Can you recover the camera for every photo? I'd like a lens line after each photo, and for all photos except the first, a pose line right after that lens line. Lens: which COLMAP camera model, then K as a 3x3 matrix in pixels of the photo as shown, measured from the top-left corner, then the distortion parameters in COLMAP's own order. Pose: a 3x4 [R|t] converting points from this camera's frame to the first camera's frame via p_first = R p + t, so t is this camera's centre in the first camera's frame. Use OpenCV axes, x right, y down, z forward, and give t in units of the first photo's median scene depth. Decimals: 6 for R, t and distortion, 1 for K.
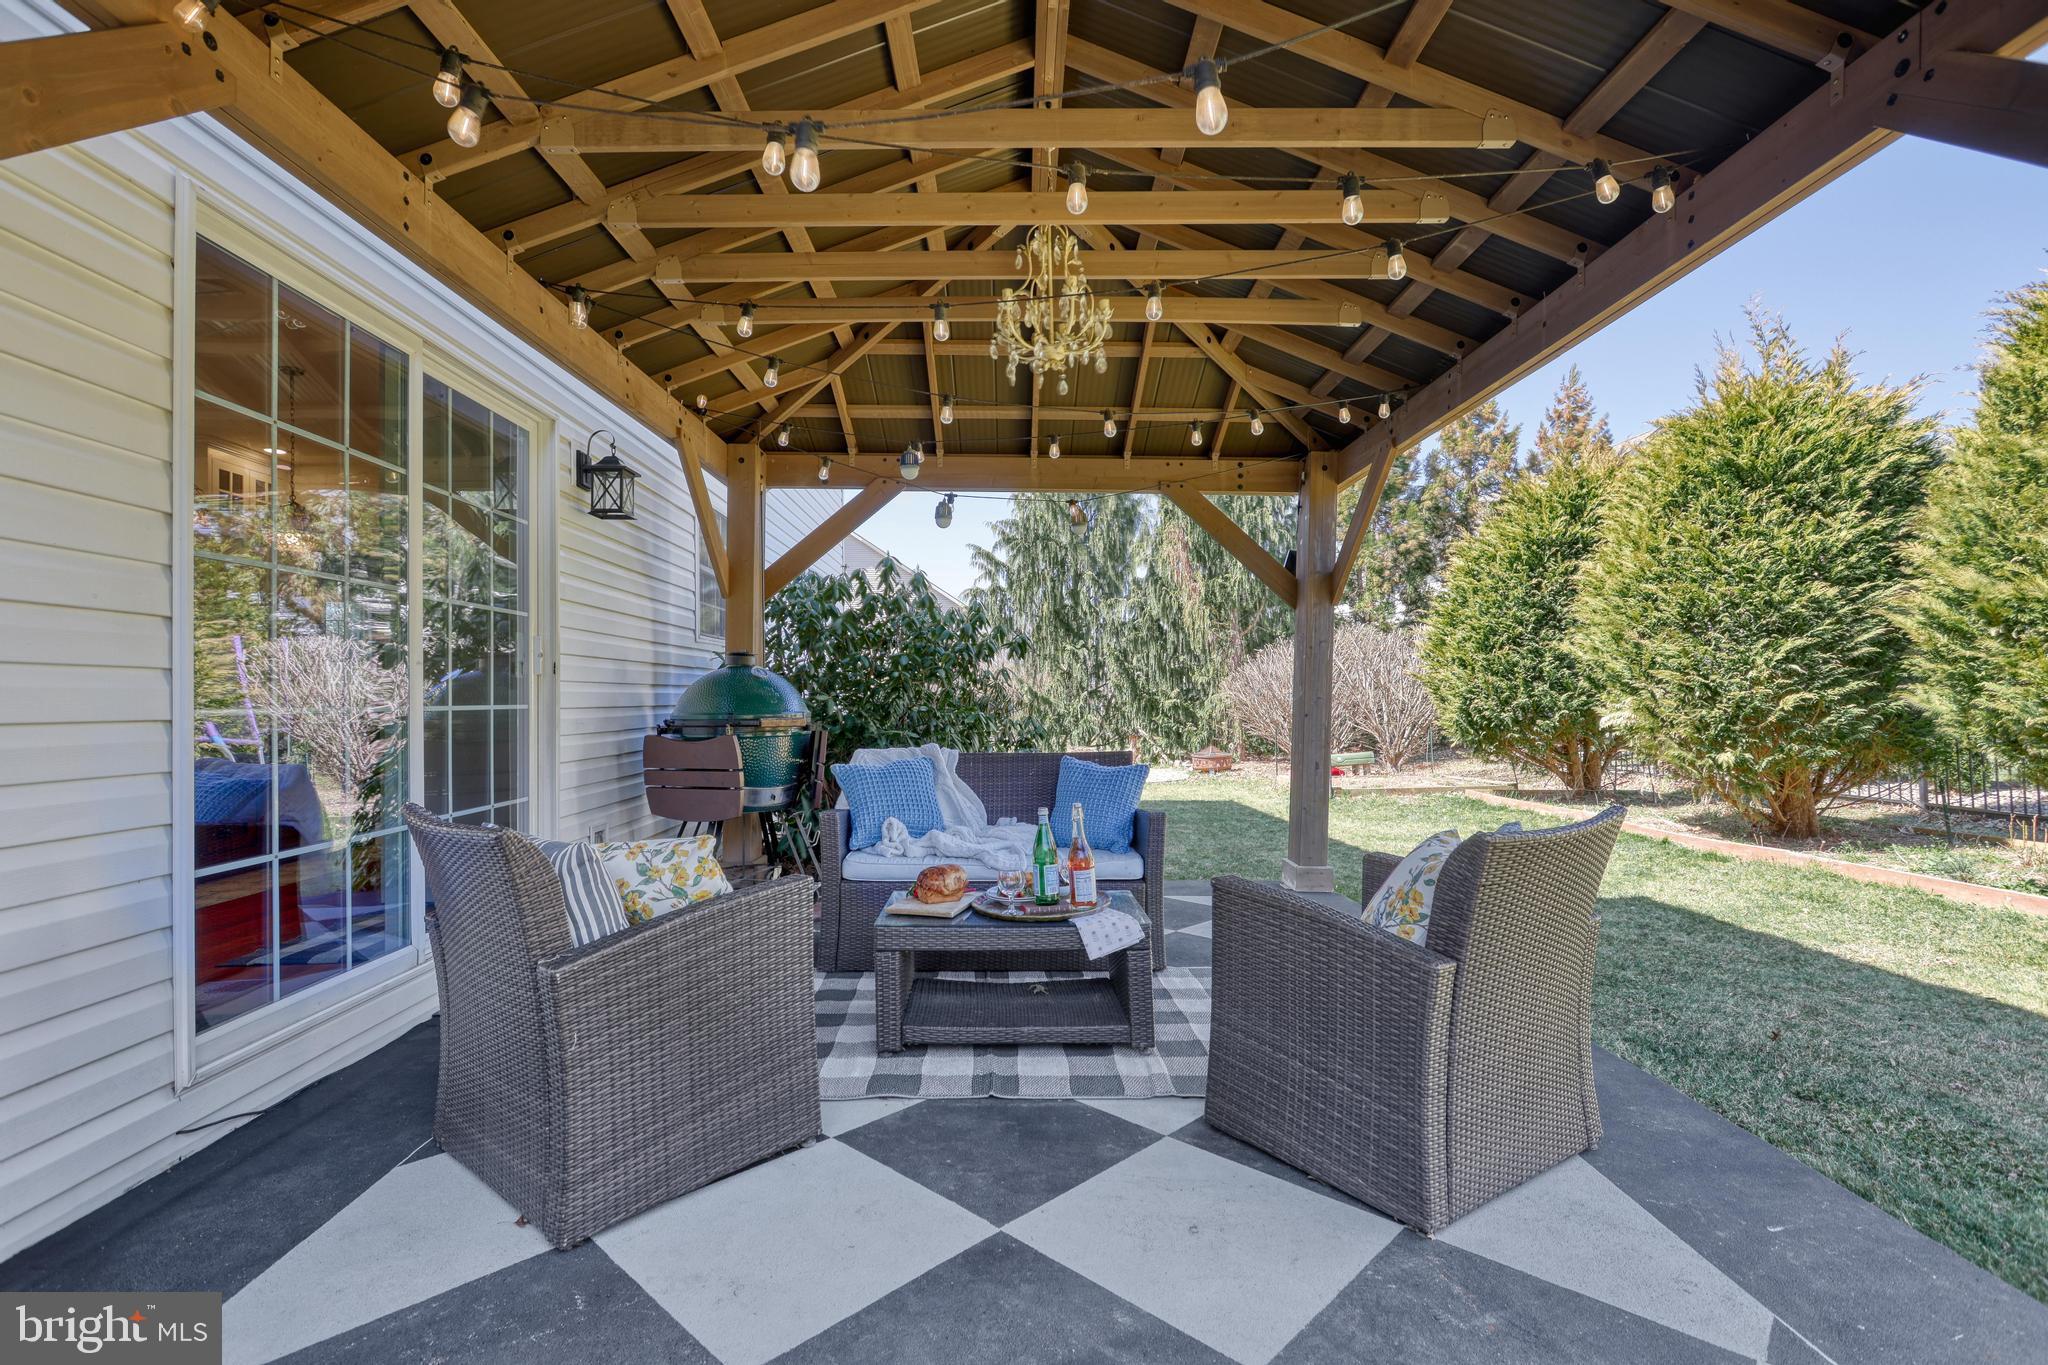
lens RADIAL K [[964.0, 0, 1019.1], [0, 964.0, 680.0], [0, 0, 1]] dist [-0.002194, 0.001814]
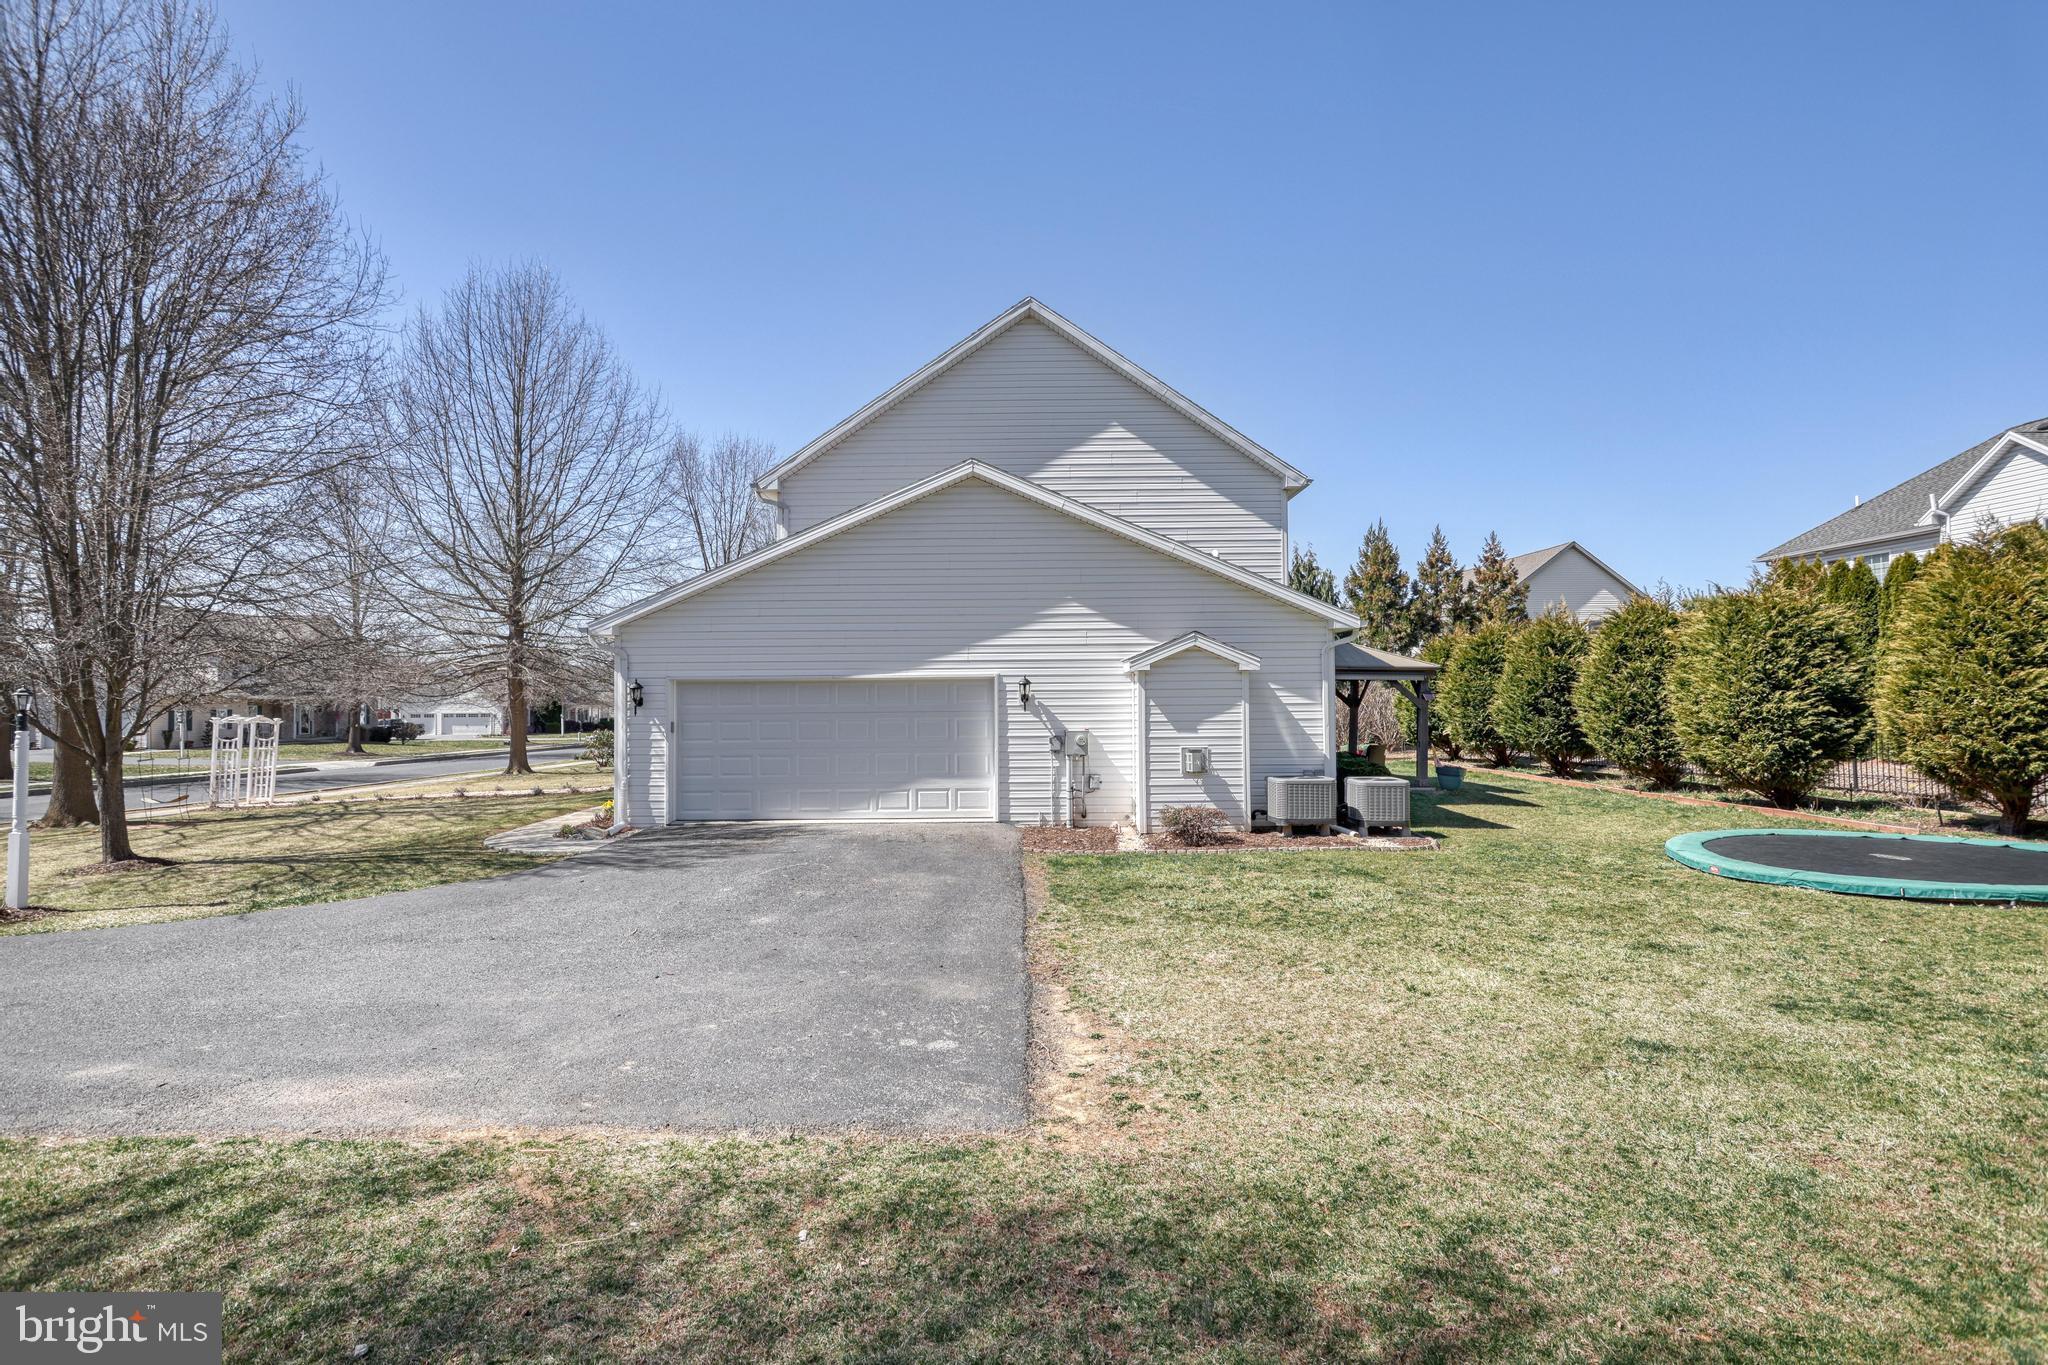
lens RADIAL K [[964.0, 0, 1019.1], [0, 964.0, 680.0], [0, 0, 1]] dist [-0.002194, 0.001814]
pose [[0.999654, 0.002936, -0.026134, -0.324990], [-0.002910, 0.999995, 0.001024, -0.058438], [0.026137, -0.000948, 0.999658, -1.009002]]
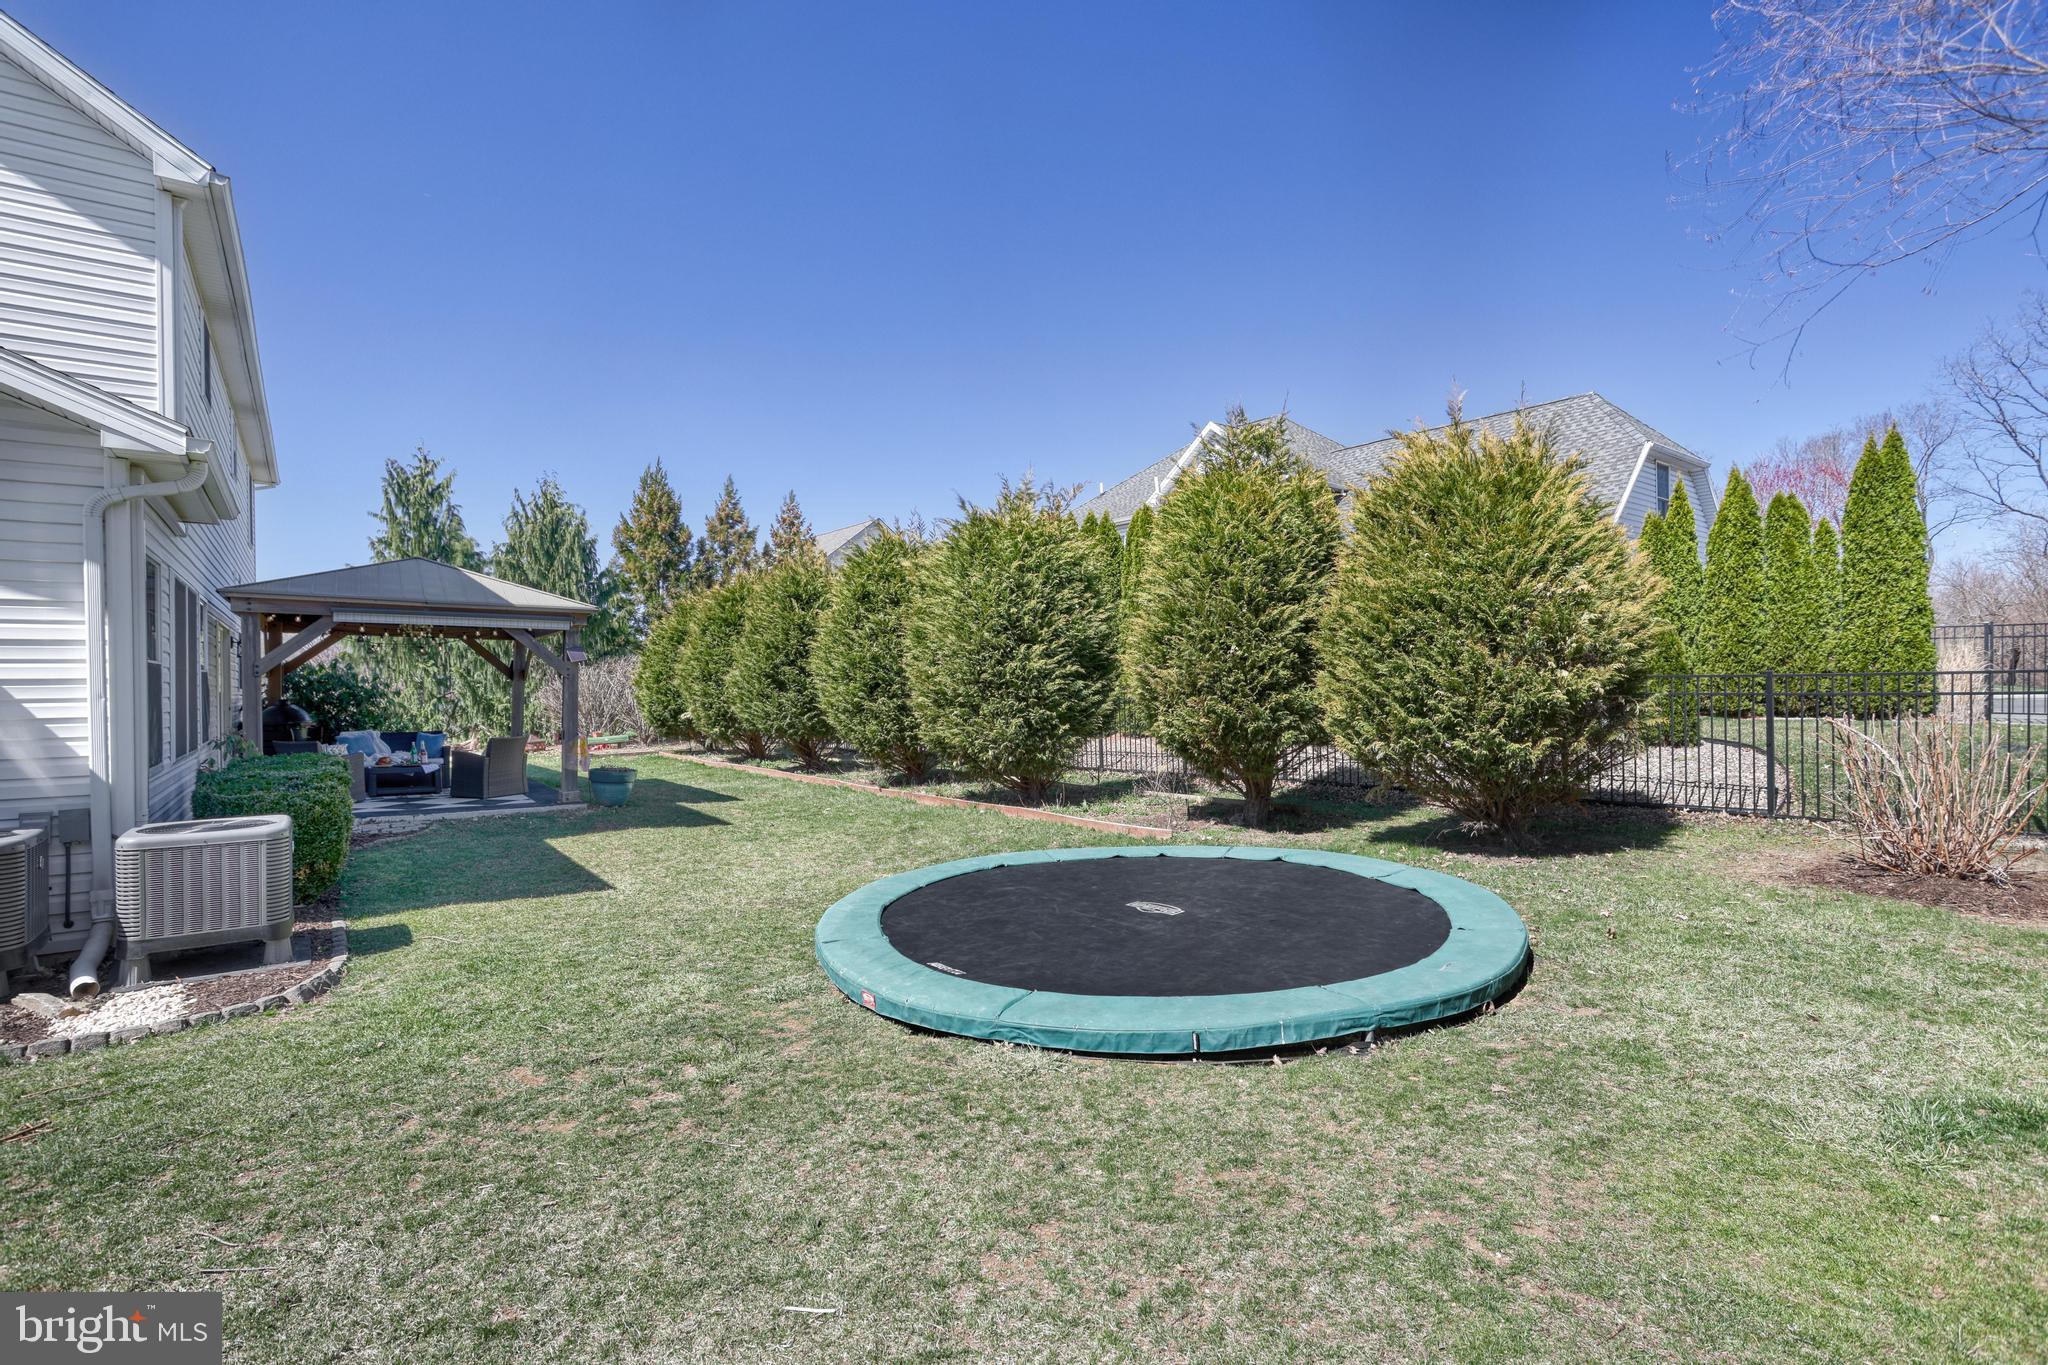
lens RADIAL K [[964.0, 0, 1019.1], [0, 964.0, 680.0], [0, 0, 1]] dist [-0.002194, 0.001814]
pose [[0.821191, 0.002744, 0.570647, -0.033529], [-0.007587, 0.999953, 0.006110, -0.030916], [-0.570603, -0.009348, 0.821172, -0.649260]]
